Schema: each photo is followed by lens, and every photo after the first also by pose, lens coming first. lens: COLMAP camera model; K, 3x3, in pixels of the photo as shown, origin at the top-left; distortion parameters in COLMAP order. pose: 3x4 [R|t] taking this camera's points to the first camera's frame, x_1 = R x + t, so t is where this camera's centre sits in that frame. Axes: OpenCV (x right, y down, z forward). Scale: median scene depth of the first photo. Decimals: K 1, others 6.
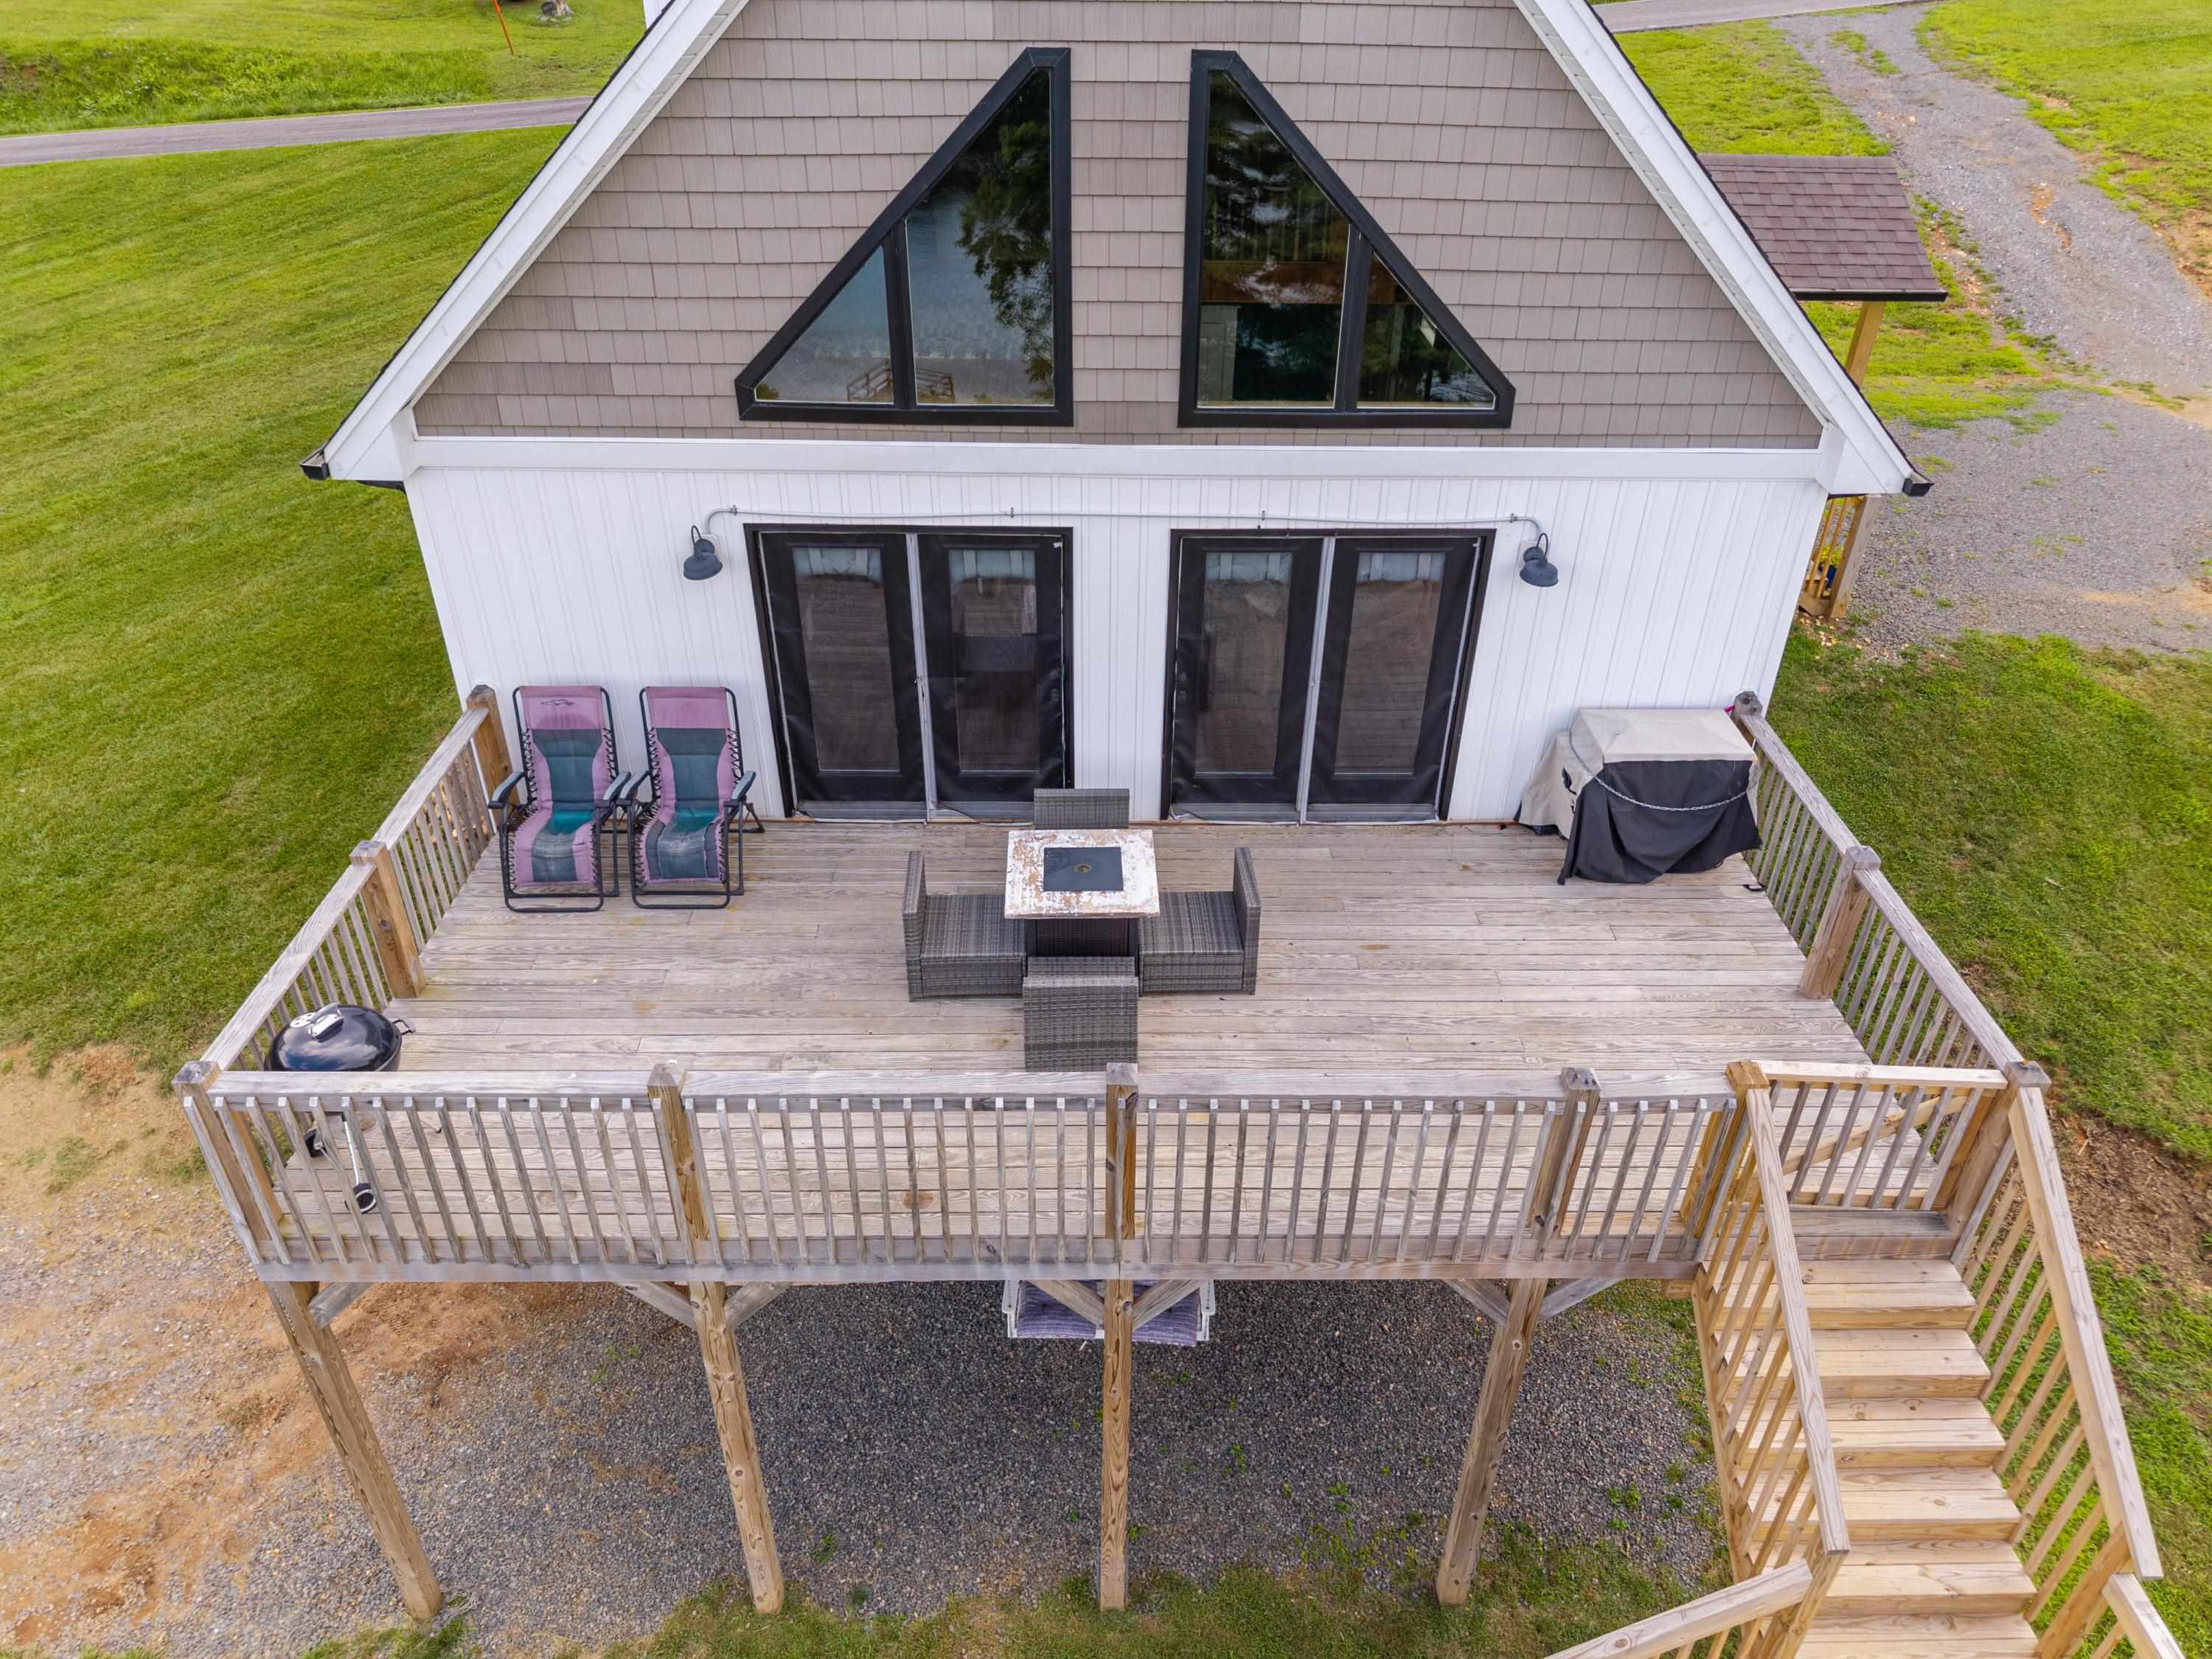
lens RADIAL K [[1520.8, 0, 1106.0], [0, 1520.8, 829.5], [0, 0, 1]] dist [-0.030605, 0.034579]
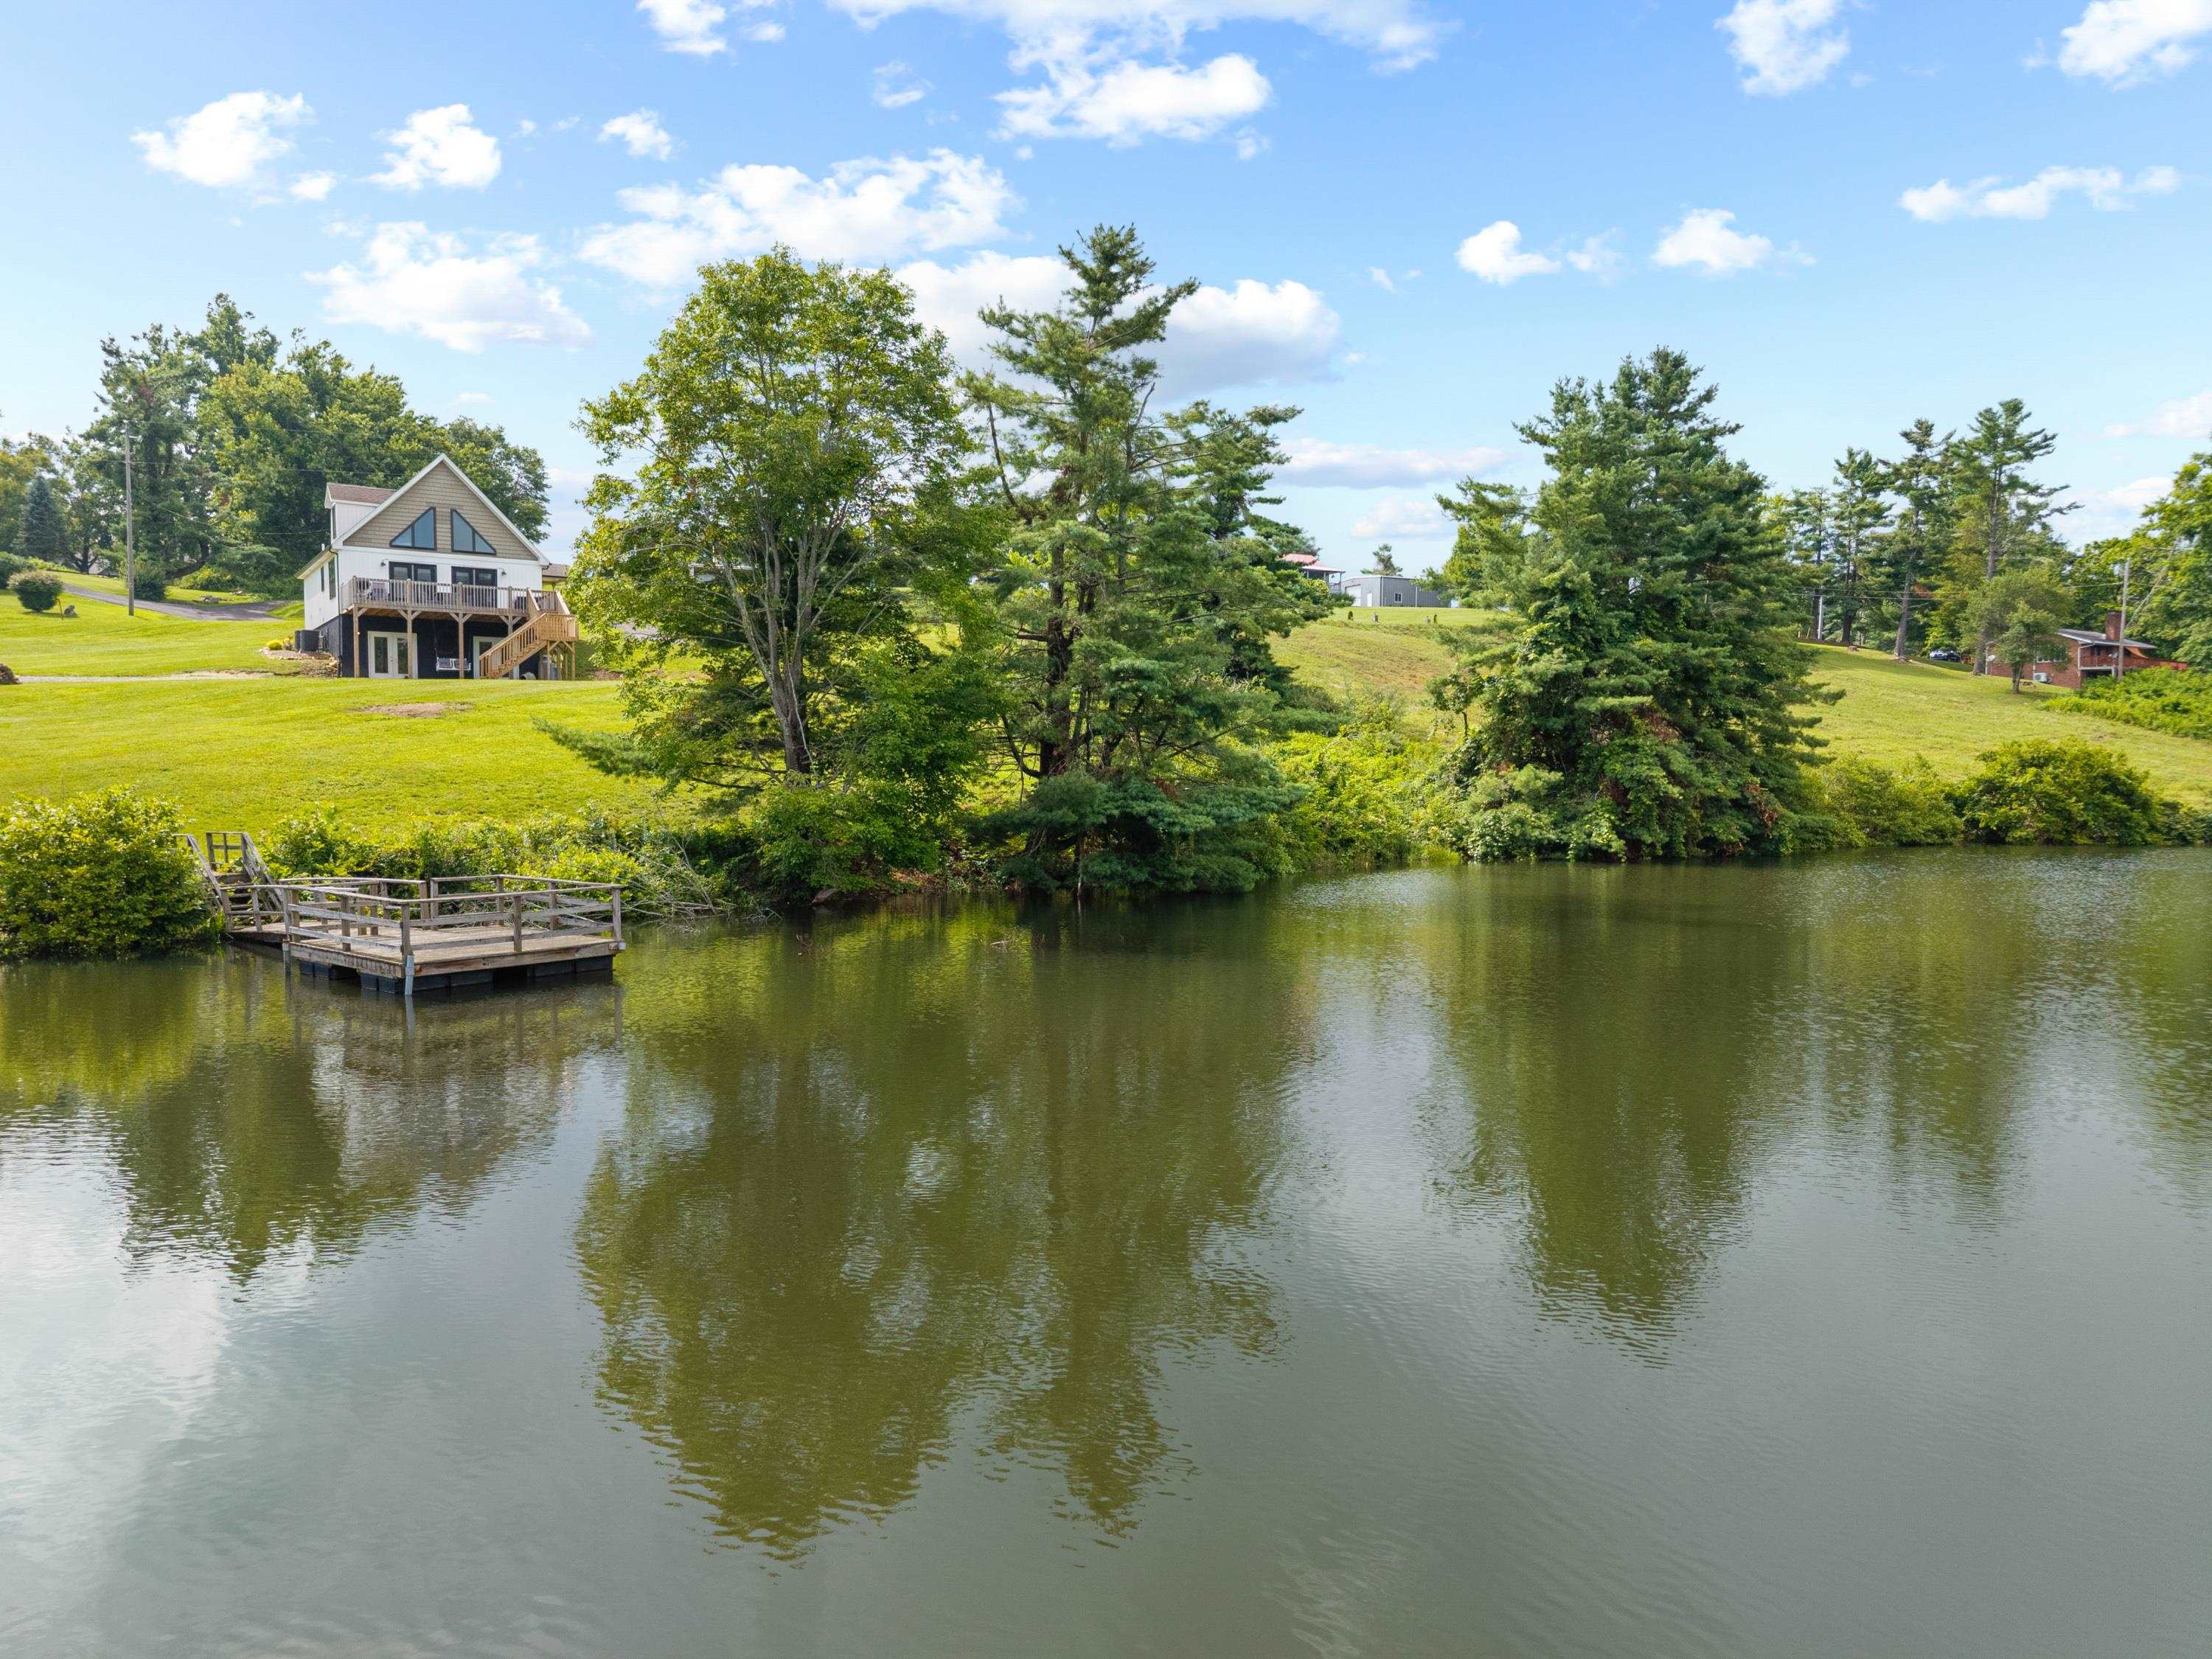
lens RADIAL K [[1521.1, 0, 1138.3], [0, 1521.1, 828.5], [0, 0, 1]] dist [0.097310, -0.146456]
pose [[0.830996, -0.047456, 0.554251, -1.482222], [0.320467, 0.855246, -0.407253, 5.323419], [-0.454695, 0.516045, 0.725913, -5.647601]]
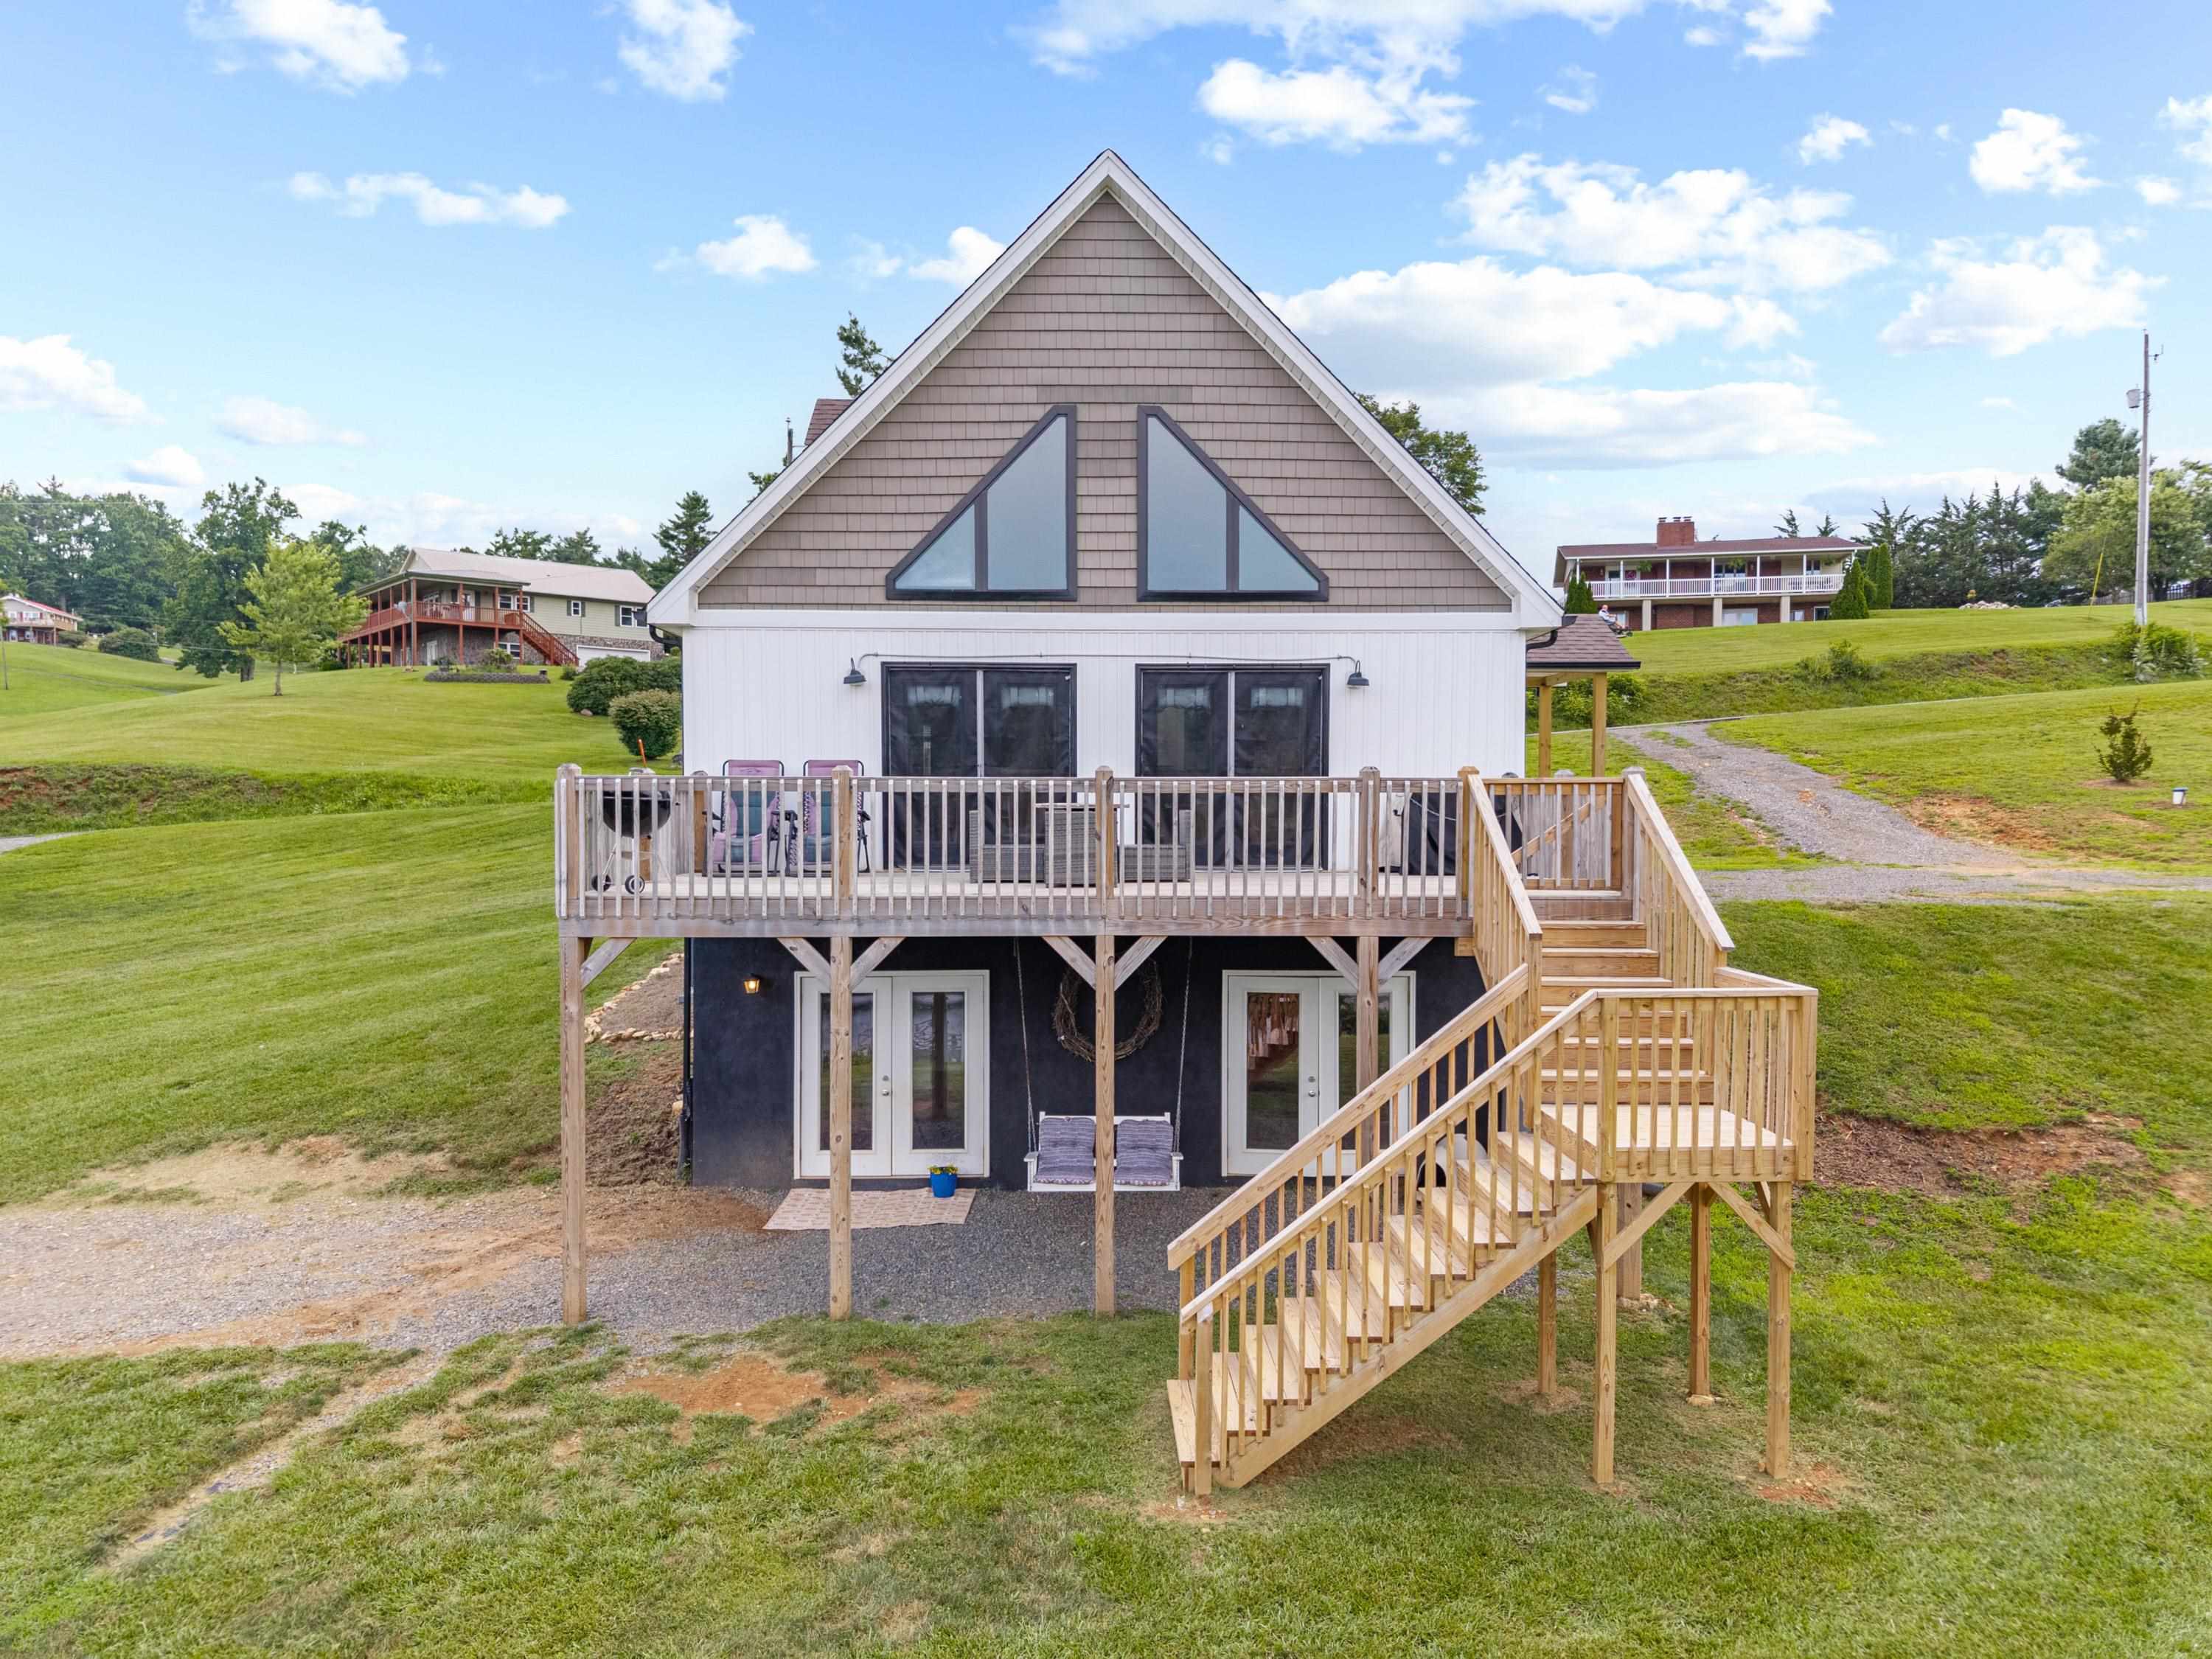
lens RADIAL K [[1524.3, 0, 1106.0], [0, 1524.3, 829.5], [0, 0, 1]] dist [0.009694, 0.002476]
pose [[0.999956, -0.009362, -0.000742, 0.010356], [0.007514, 0.844915, -0.534847, 0.885182], [0.005634, 0.534818, 0.844948, -0.335174]]
